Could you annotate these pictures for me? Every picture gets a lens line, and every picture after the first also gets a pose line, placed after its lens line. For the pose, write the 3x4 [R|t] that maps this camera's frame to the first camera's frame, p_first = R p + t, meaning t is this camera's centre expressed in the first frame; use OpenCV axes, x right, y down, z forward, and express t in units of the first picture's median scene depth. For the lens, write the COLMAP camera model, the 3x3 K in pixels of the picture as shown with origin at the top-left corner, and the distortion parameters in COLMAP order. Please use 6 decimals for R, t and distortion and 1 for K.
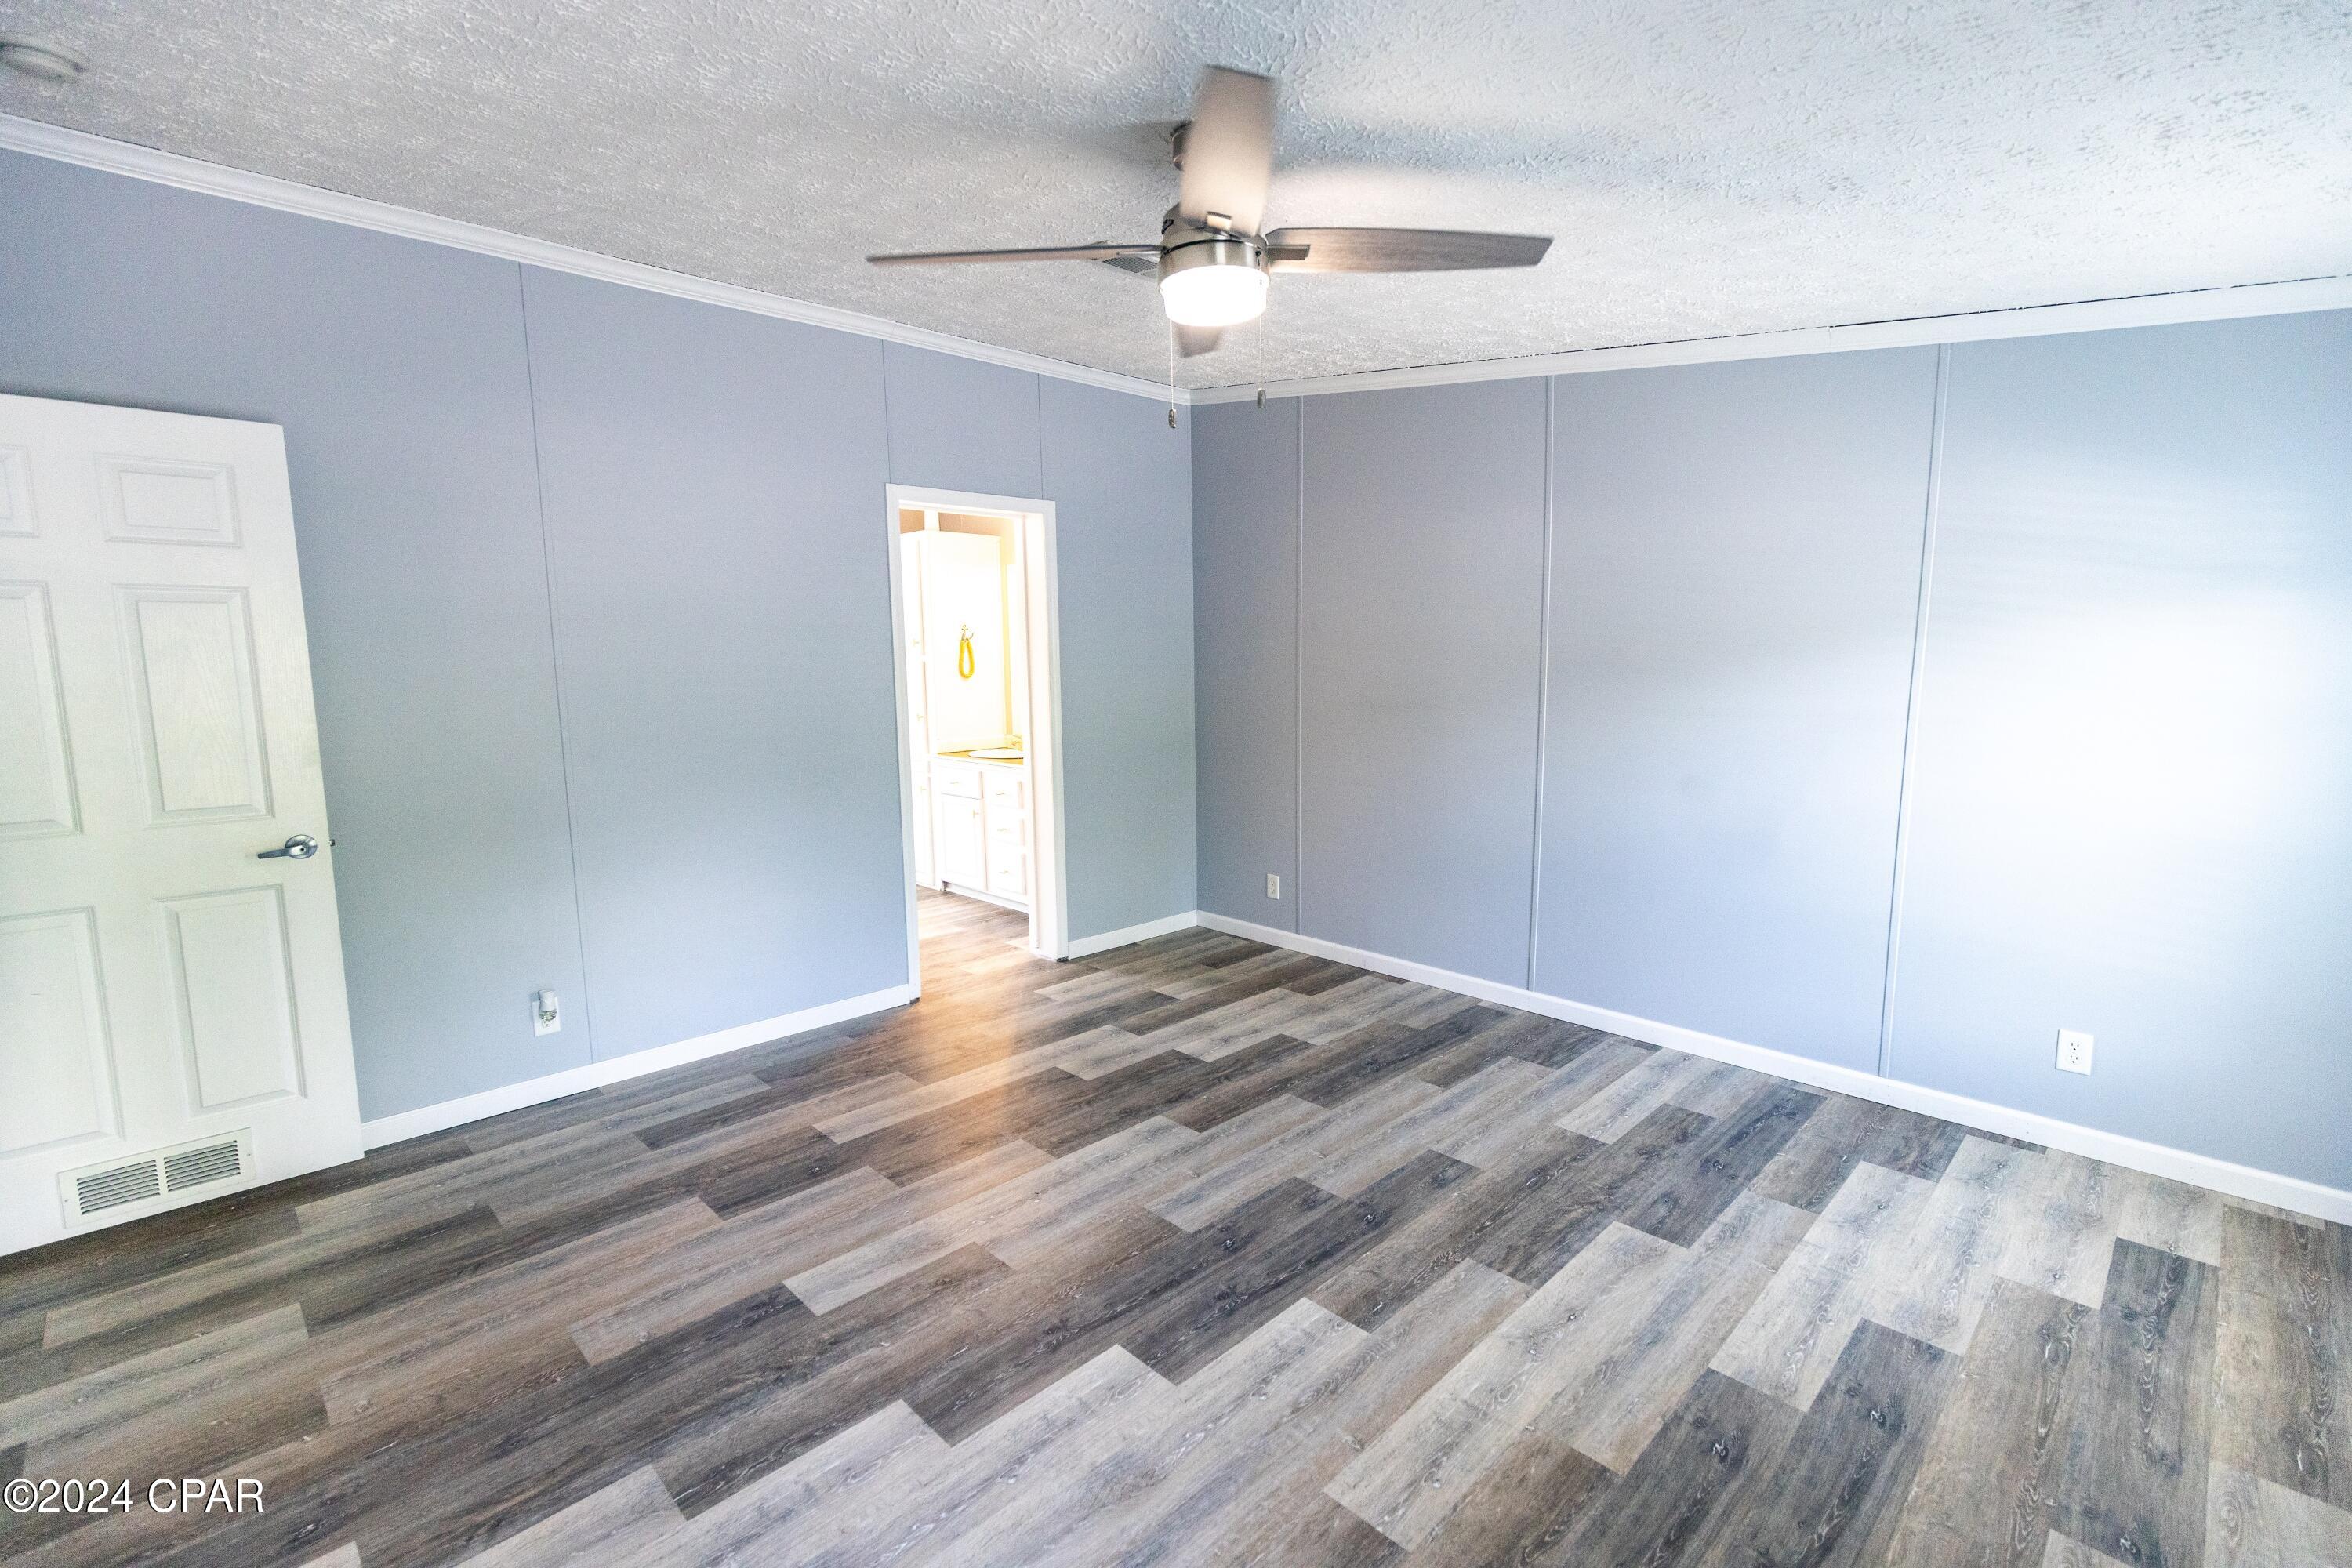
lens RADIAL K [[1049.3, 0, 1178.1], [0, 1049.3, 781.2], [0, 0, 1]] dist [0.006976, 0.000565]
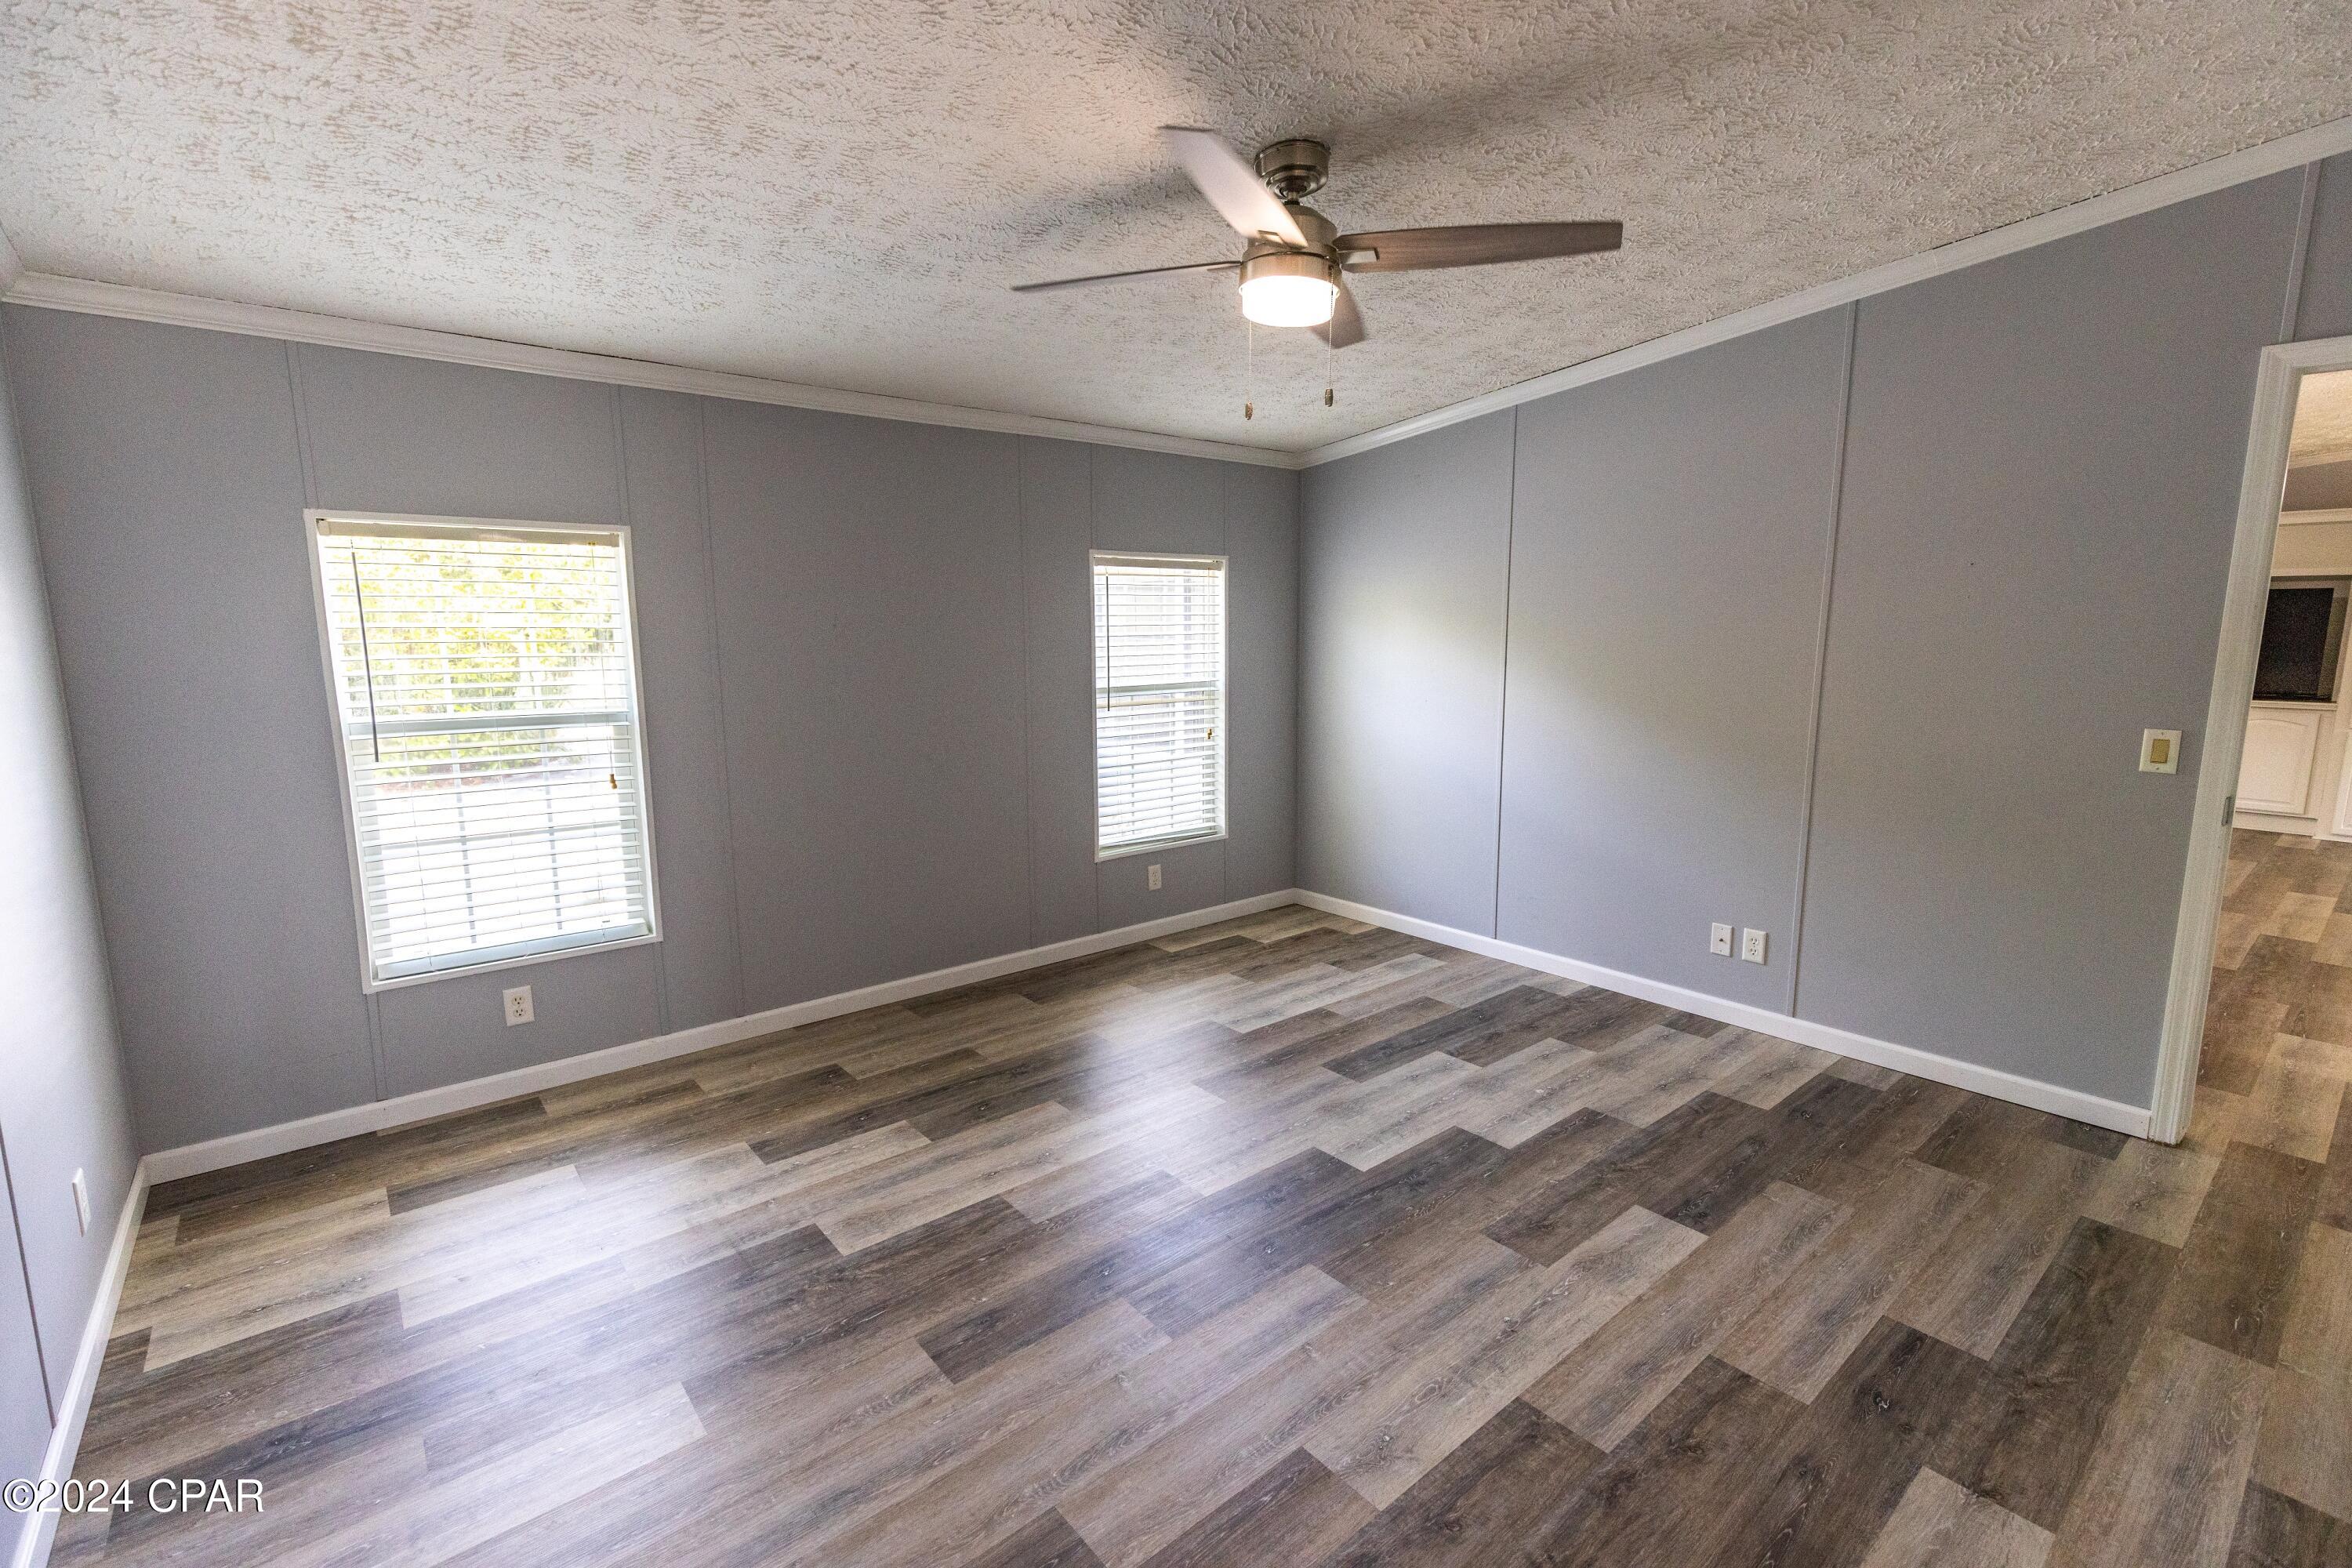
lens RADIAL K [[1049.3, 0, 1175.4], [0, 1049.3, 785.1], [0, 0, 1]] dist [0.006976, 0.000565]
pose [[-0.996347, -0.001606, 0.085384, 0.054030], [0.022428, 0.959809, 0.279757, -0.239925], [-0.082402, 0.280650, -0.956266, 1.856922]]
